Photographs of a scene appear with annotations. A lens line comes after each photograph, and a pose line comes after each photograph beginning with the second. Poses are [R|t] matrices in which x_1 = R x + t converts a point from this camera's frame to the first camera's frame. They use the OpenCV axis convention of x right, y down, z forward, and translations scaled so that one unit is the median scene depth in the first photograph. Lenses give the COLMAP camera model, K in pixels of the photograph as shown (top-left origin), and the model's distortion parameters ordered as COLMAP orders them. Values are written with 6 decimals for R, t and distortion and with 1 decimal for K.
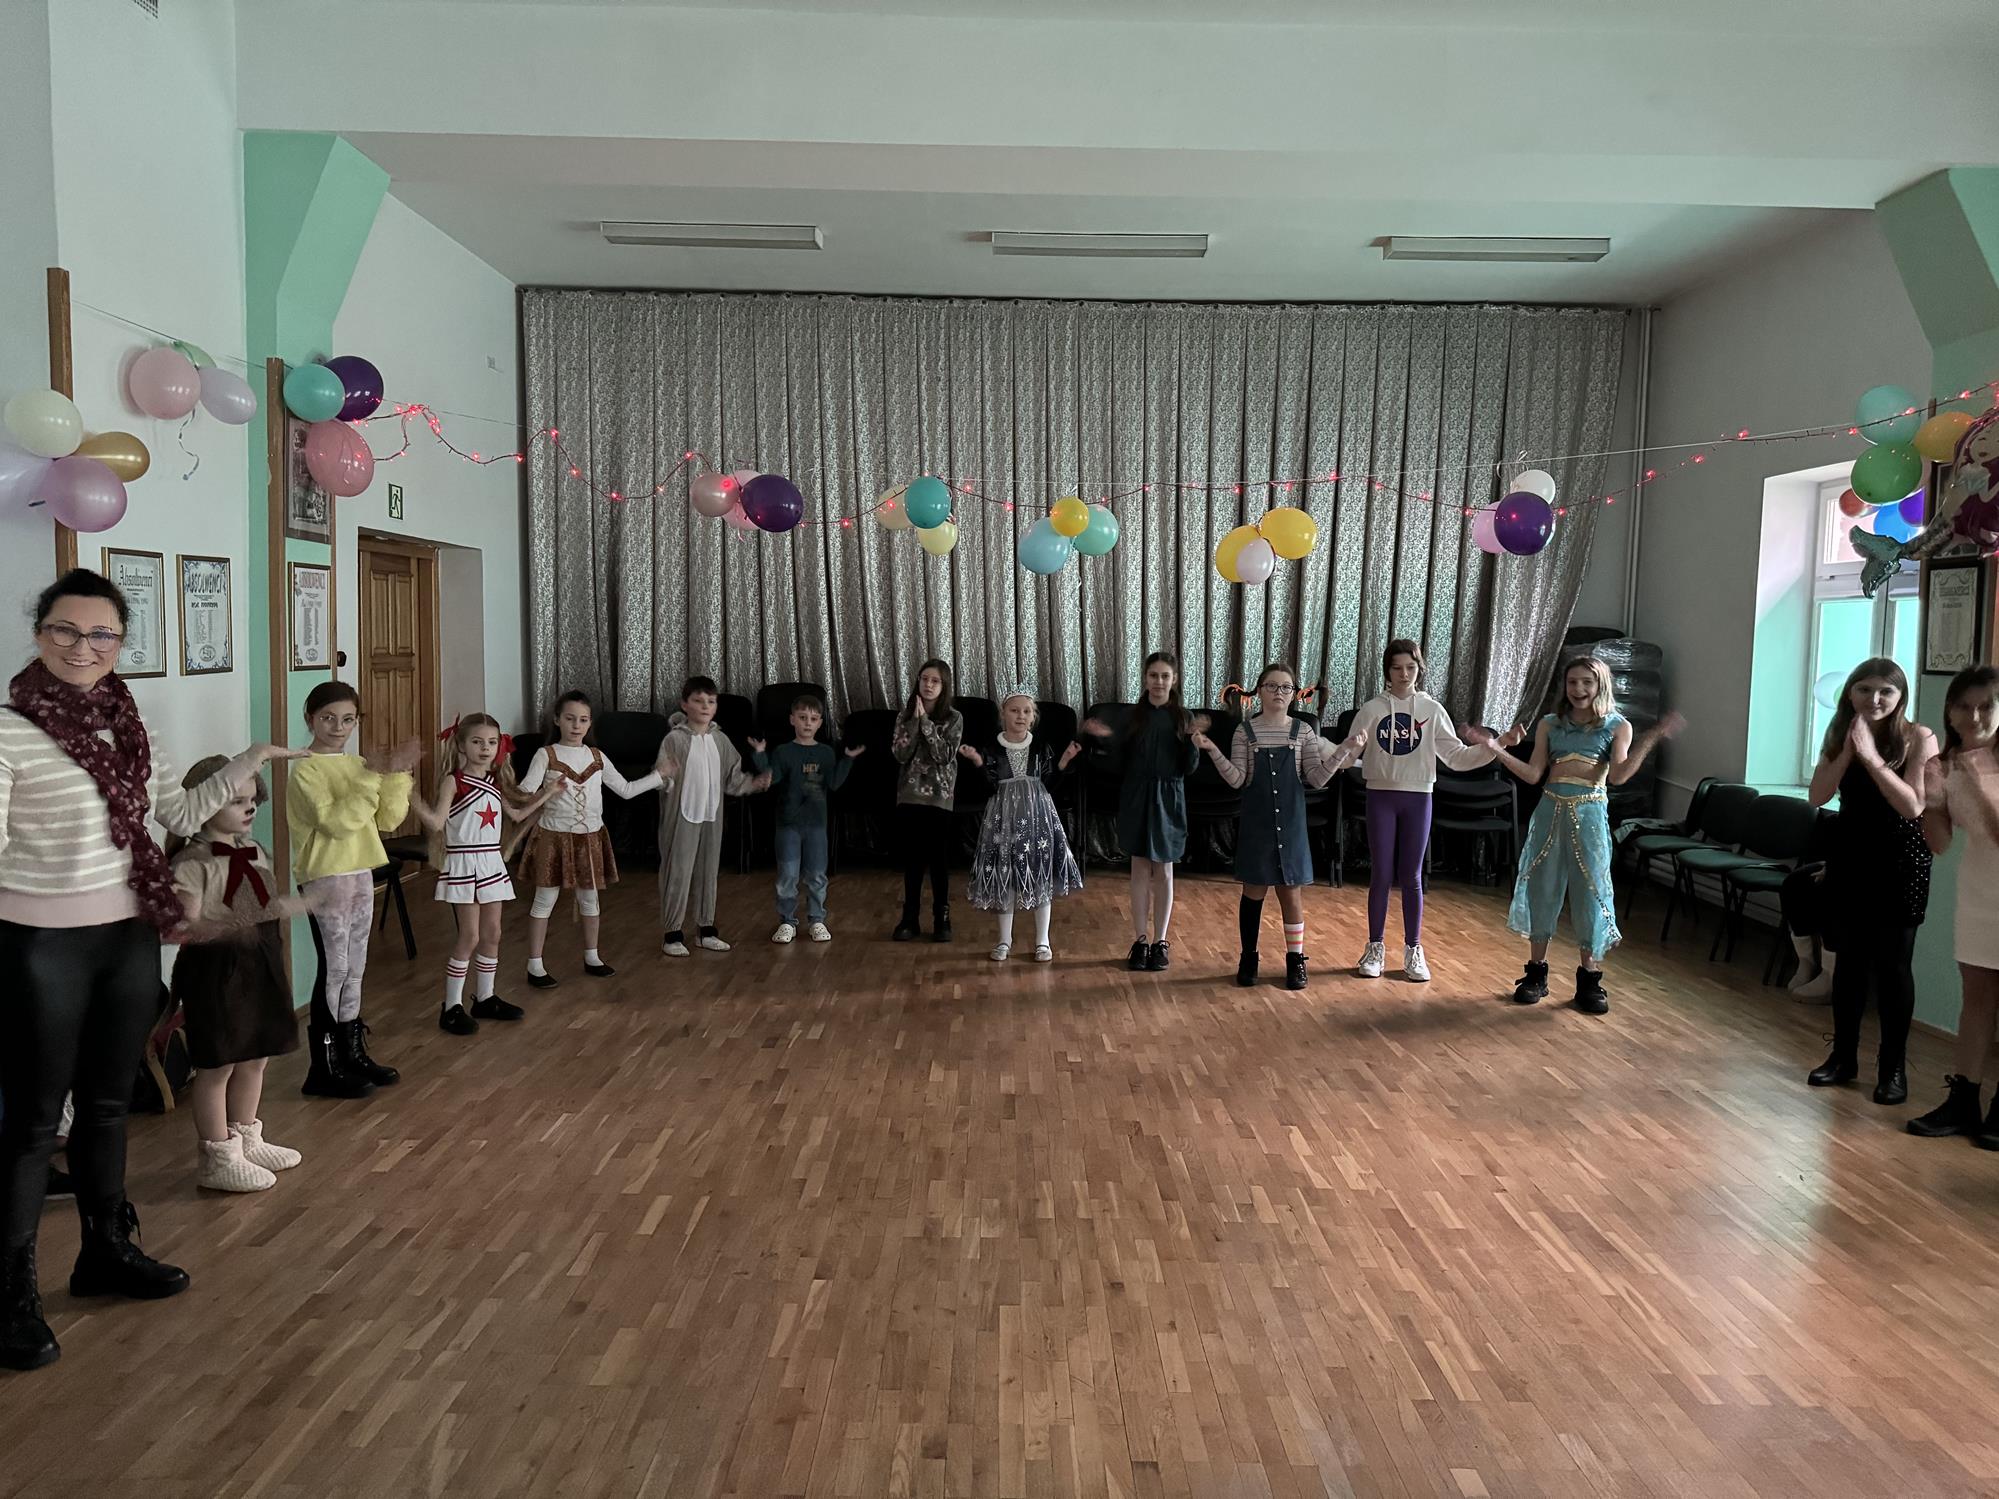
lens RADIAL K [[1424.0, 0, 999.5], [0, 1424.0, 749.5], [0, 0, 1]] dist [0.156212, -0.201721]
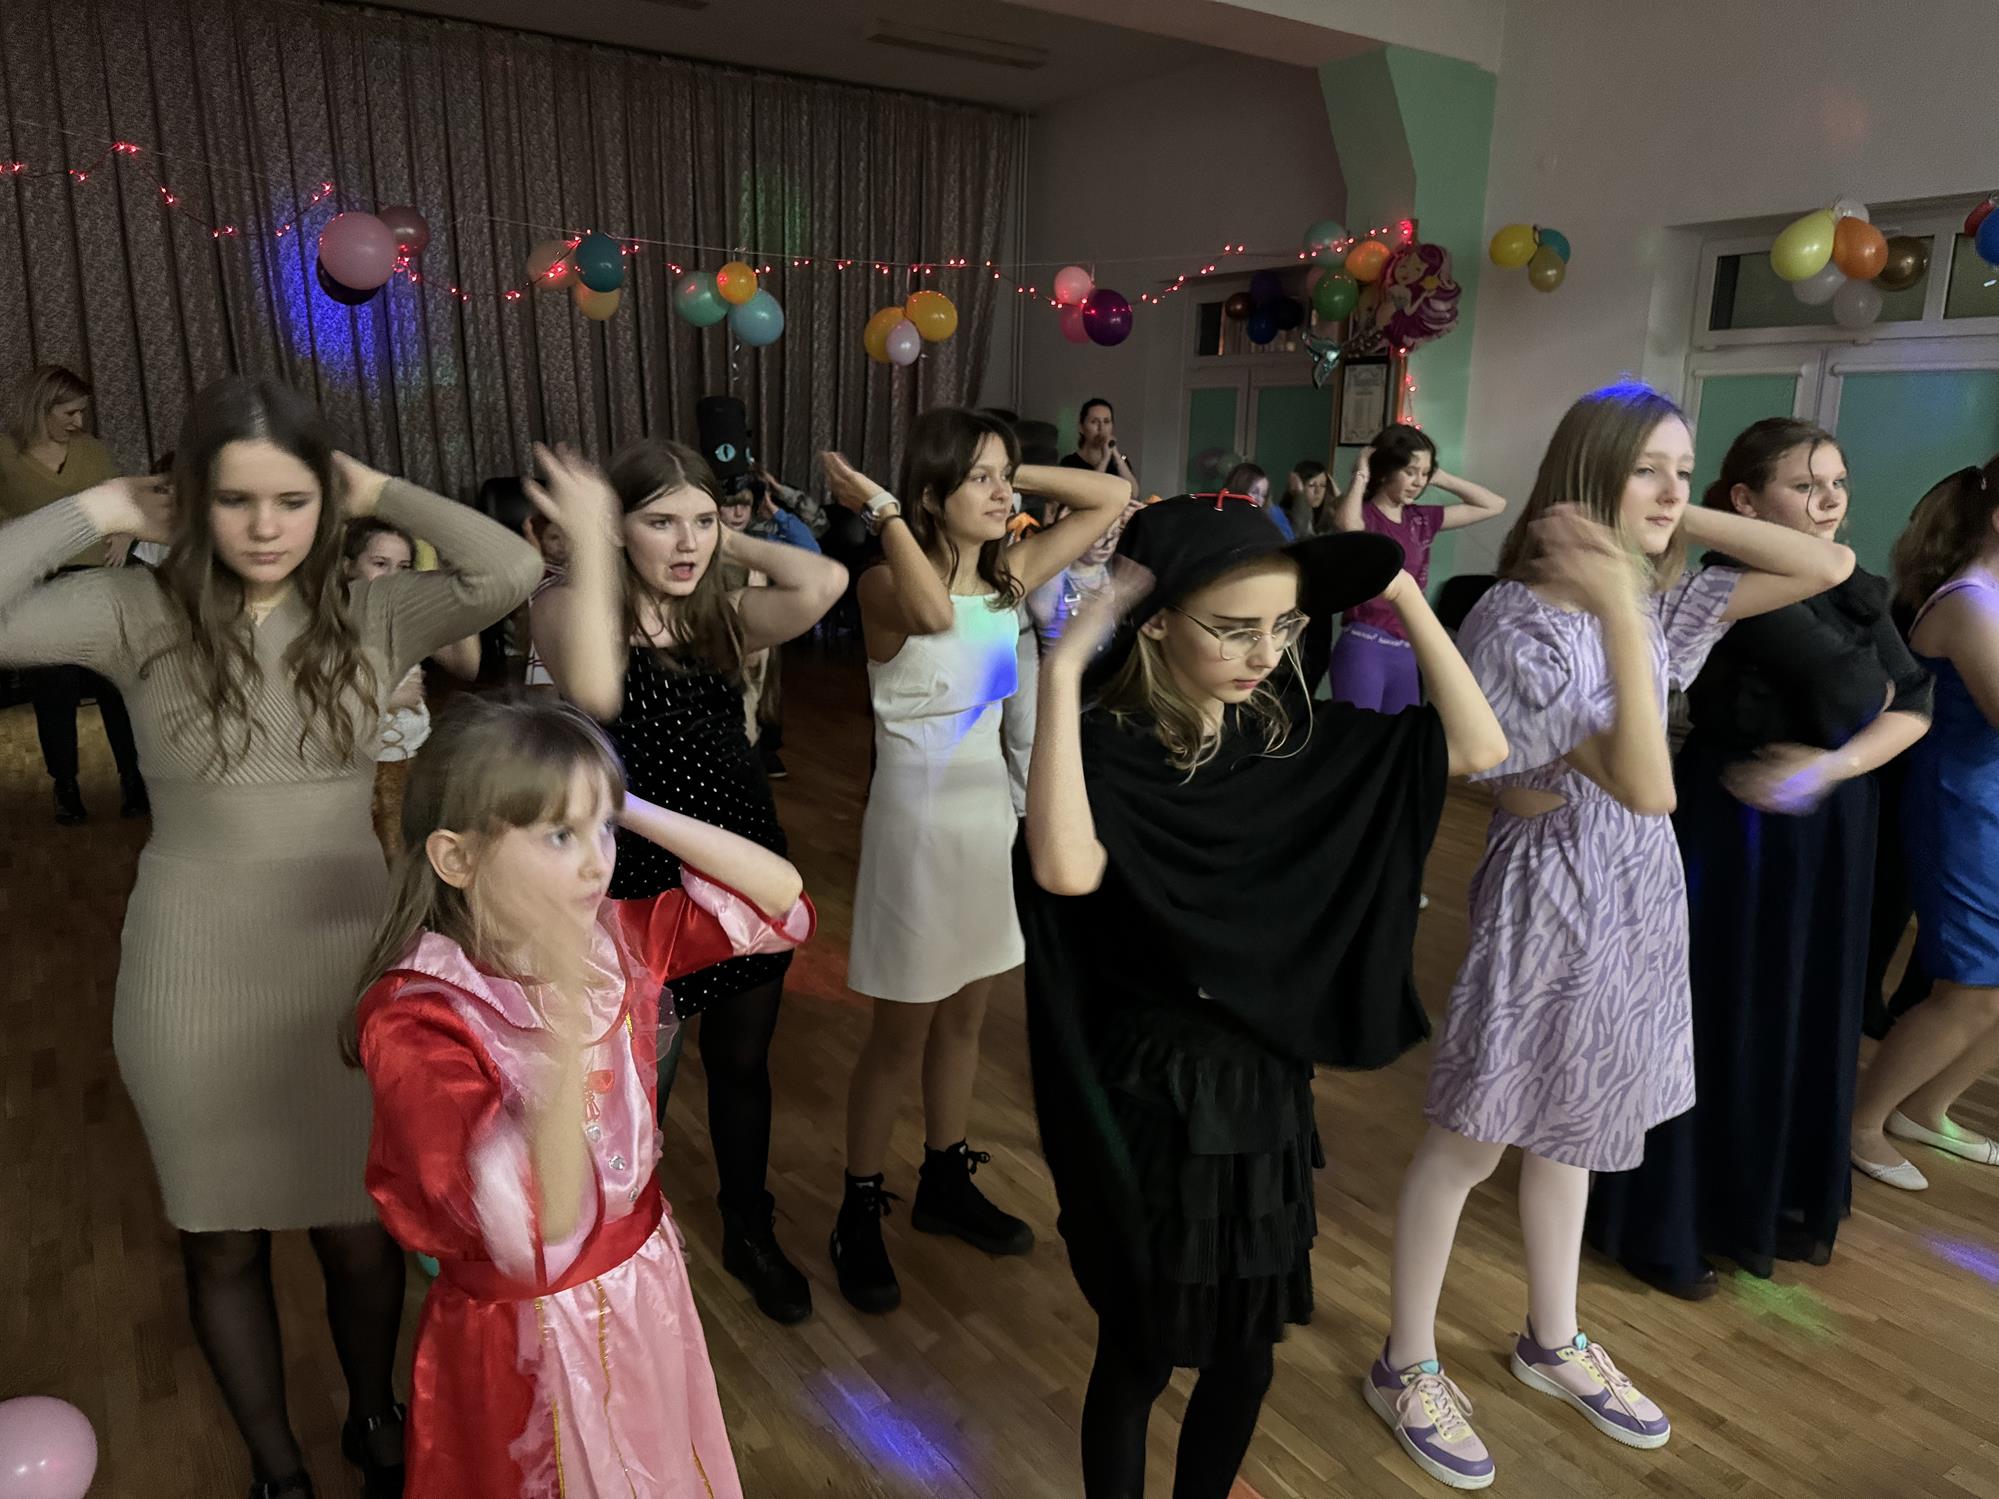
lens RADIAL K [[1388.1, 0, 994.9], [0, 1388.1, 778.0], [0, 0, 1]] dist [0.117985, -0.108108]
pose [[0.835752, -0.144365, 0.529790, -0.233800], [0.047330, 0.980169, 0.192427, -0.008877], [-0.547064, -0.135747, 0.826011, 0.029986]]
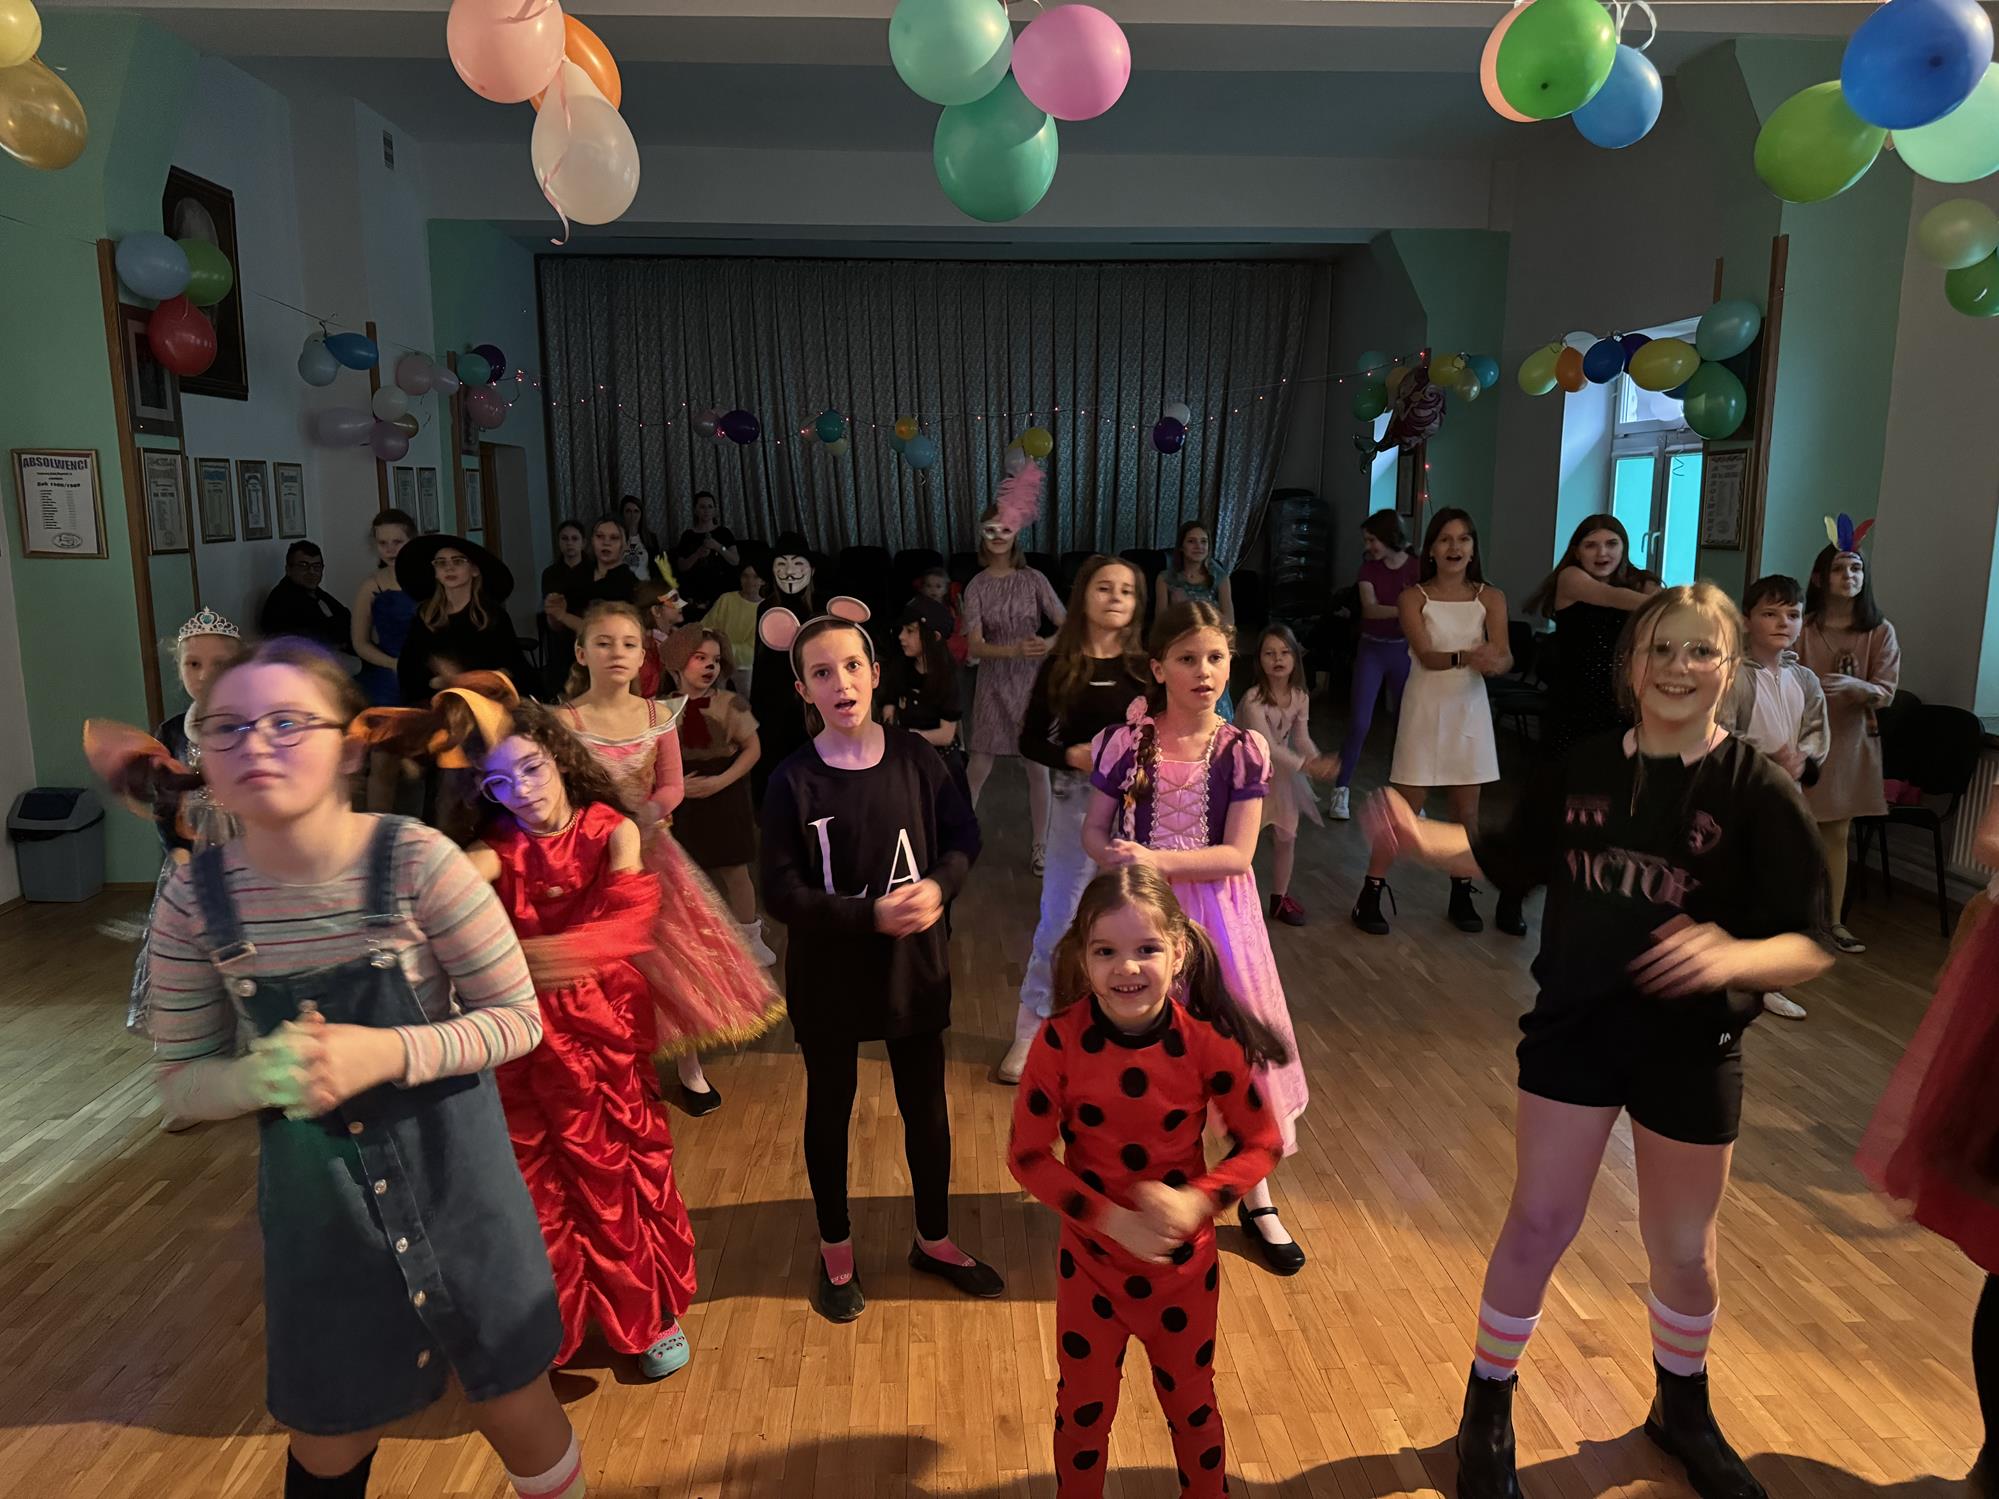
lens RADIAL K [[1388.1, 0, 994.9], [0, 1388.1, 778.0], [0, 0, 1]] dist [0.117985, -0.108108]
pose [[0.998534, -0.027811, 0.046438, 0.034683], [0.022008, 0.992396, 0.121106, 0.027928], [-0.049453, -0.119907, 0.991553, -0.436466]]
